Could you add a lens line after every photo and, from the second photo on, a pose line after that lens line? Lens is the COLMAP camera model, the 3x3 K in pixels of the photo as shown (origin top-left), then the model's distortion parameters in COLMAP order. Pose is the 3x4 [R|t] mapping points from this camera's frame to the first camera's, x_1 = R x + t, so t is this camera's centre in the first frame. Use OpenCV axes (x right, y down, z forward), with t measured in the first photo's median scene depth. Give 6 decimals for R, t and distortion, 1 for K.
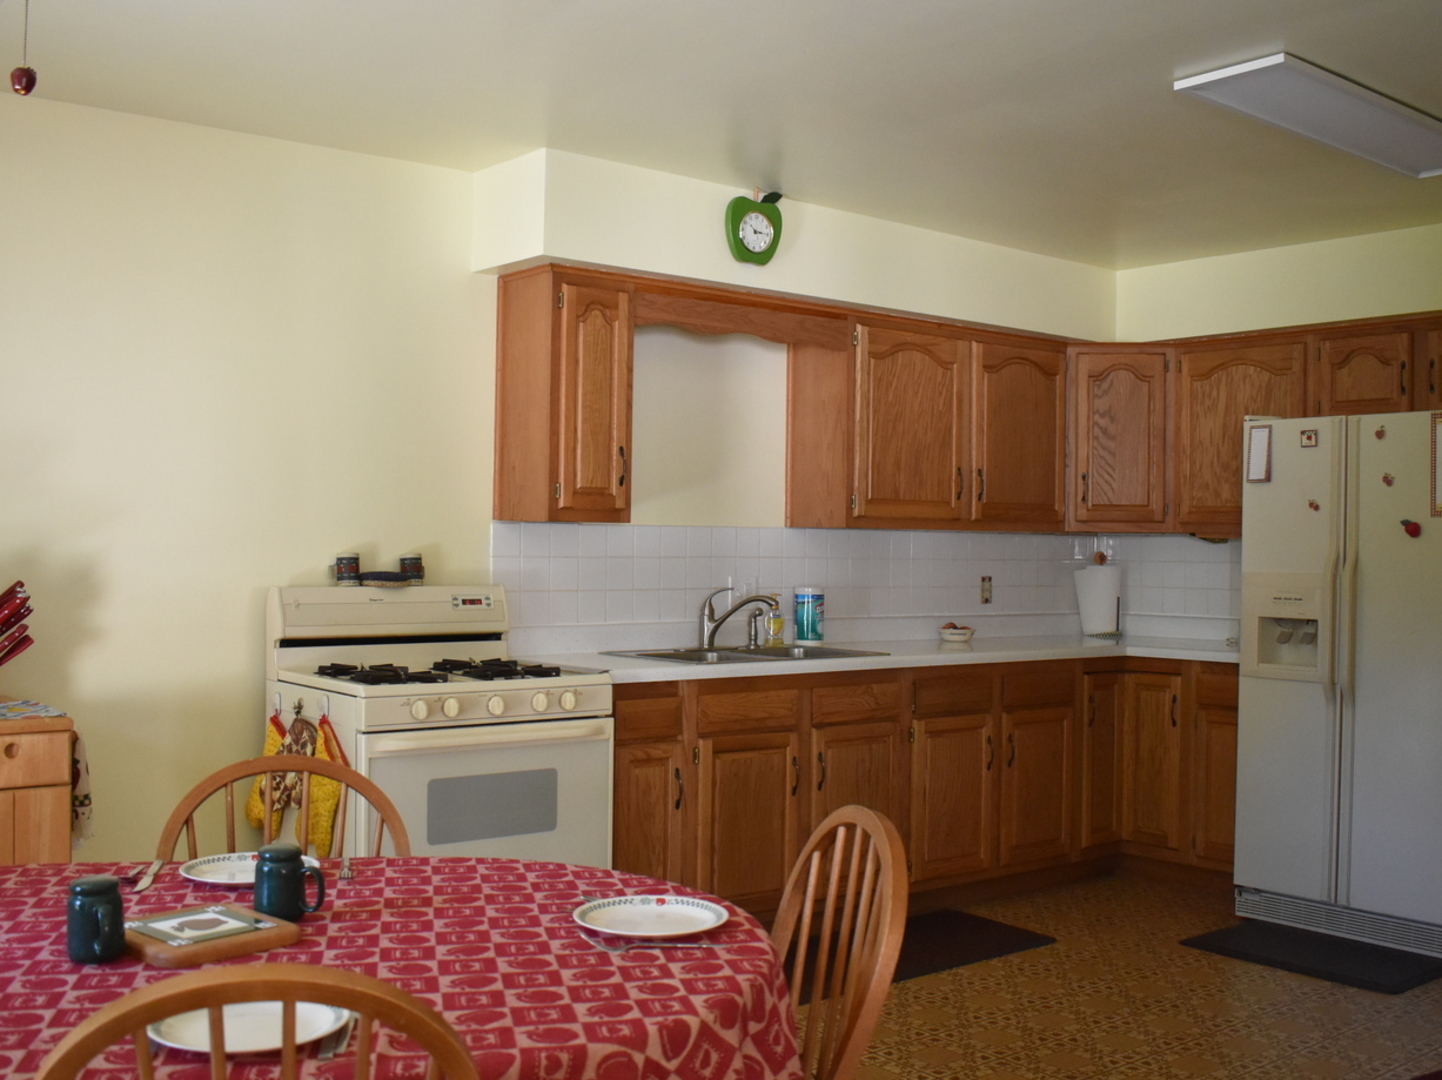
lens RADIAL K [[1525.1, 0, 663.9], [0, 1525.1, 539.1], [0, 0, 1]] dist [-0.095431, 0.009761]
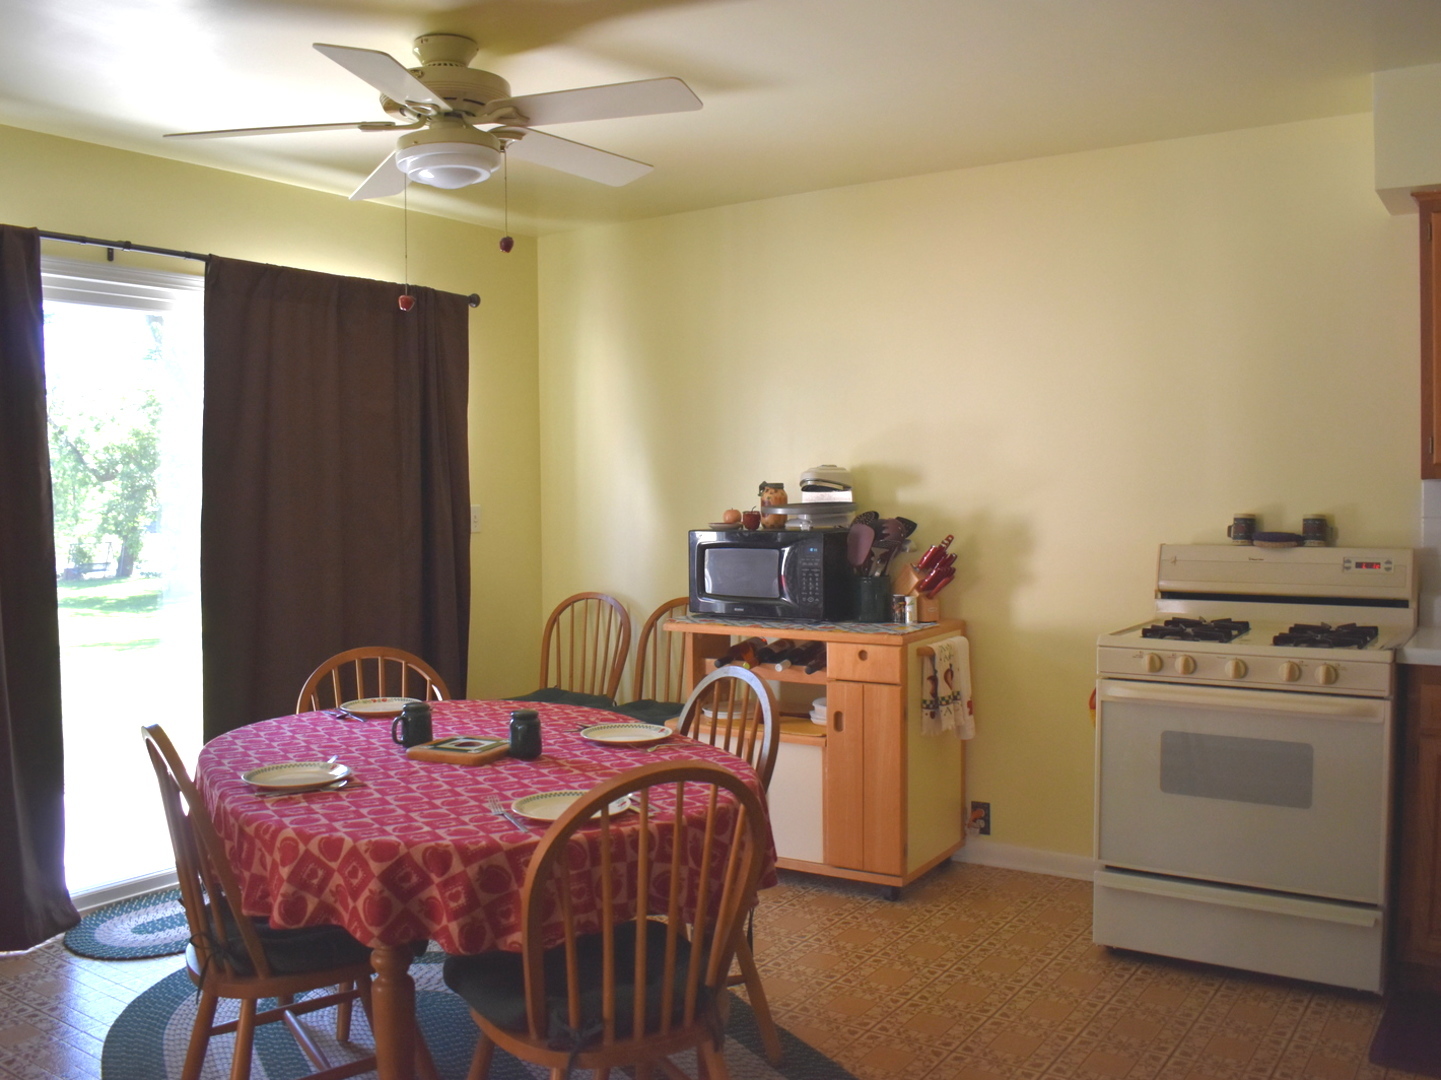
lens RADIAL K [[1316.6, 0, 757.5], [0, 1316.6, 538.9], [0, 0, 1]] dist [-0.036299, -0.000958]
pose [[0.326784, 0.023954, -0.944796, 0.471374], [0.015119, 0.999418, 0.030568, -0.005657], [0.944978, -0.024274, 0.326232, 0.332154]]
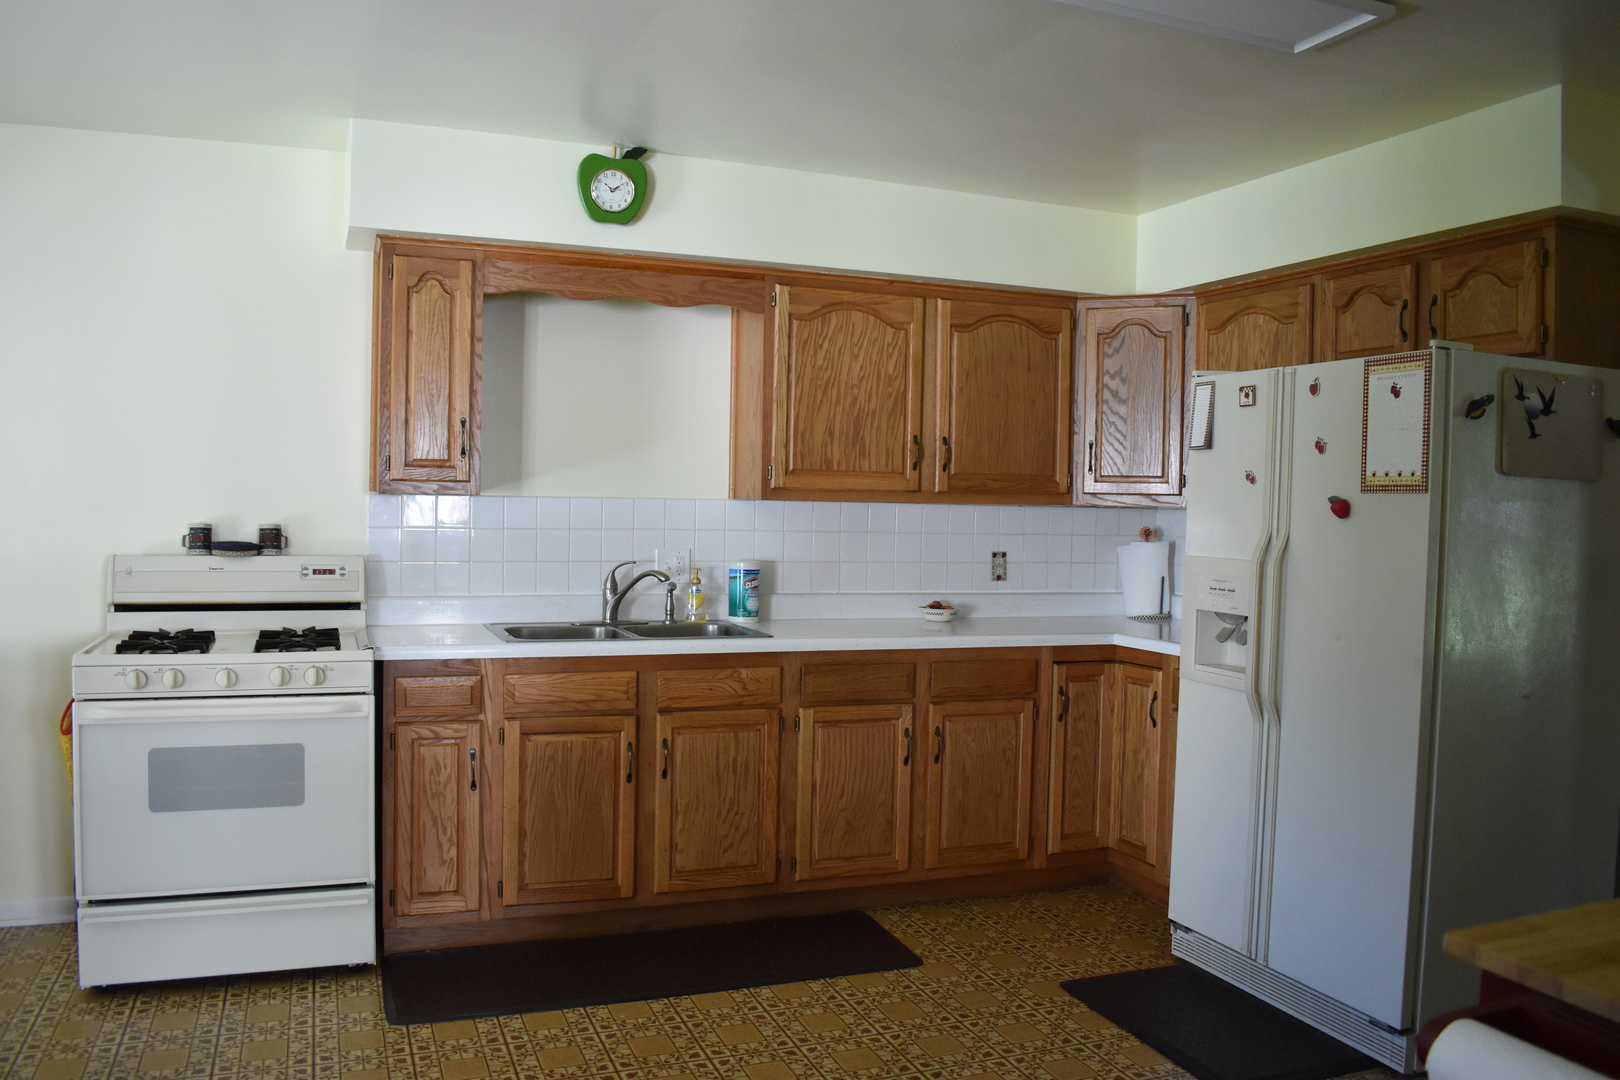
lens RADIAL K [[1265.0, 0, 810.0], [0, 1265.0, 540.0], [0, 0, 1]] dist [-0.094951, 0.009801]
pose [[0.956746, 0.015267, -0.290523, 0.387737], [-0.006287, 0.999474, 0.031820, -0.008148], [0.290856, -0.028617, 0.956339, 0.262249]]
